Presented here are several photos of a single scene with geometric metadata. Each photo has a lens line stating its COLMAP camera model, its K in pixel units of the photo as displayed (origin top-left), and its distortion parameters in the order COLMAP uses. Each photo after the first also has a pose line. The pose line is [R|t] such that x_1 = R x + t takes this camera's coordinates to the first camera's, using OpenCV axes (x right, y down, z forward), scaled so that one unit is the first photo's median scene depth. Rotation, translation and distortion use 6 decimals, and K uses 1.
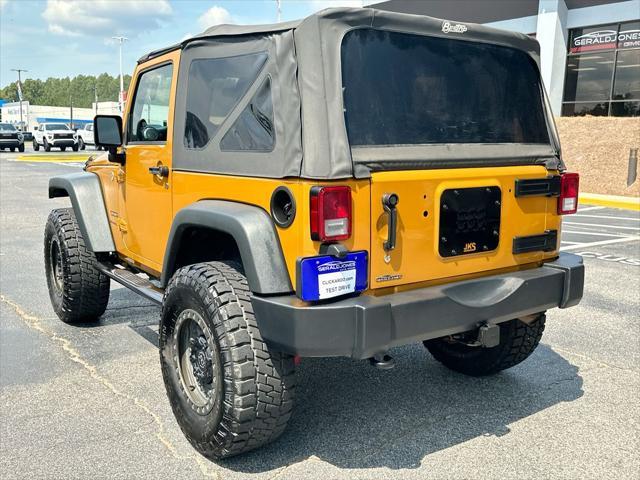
lens RADIAL K [[629.0, 0, 320.0], [0, 629.0, 240.0], [0, 0, 1]] dist [0.120181, -0.239296]
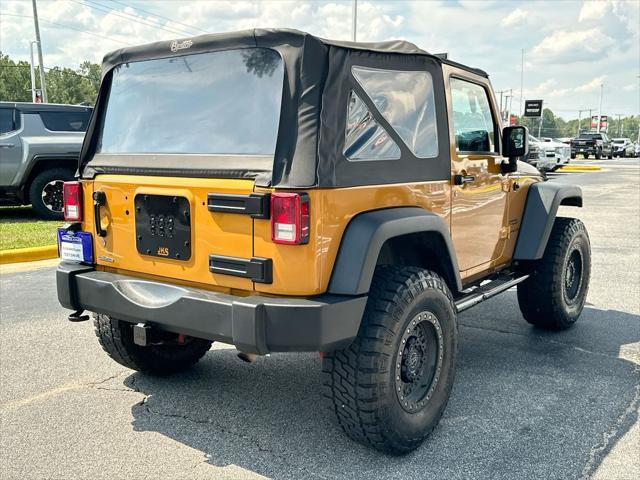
lens RADIAL K [[624.9, 0, 321.3], [0, 624.9, 233.8], [0, 0, 1]] dist [0.115658, -0.237737]
pose [[0.315265, 0.127135, -0.940449, 1.290372], [-0.145010, 0.985802, 0.084655, -0.143357], [0.937859, 0.109686, 0.329225, 0.890963]]
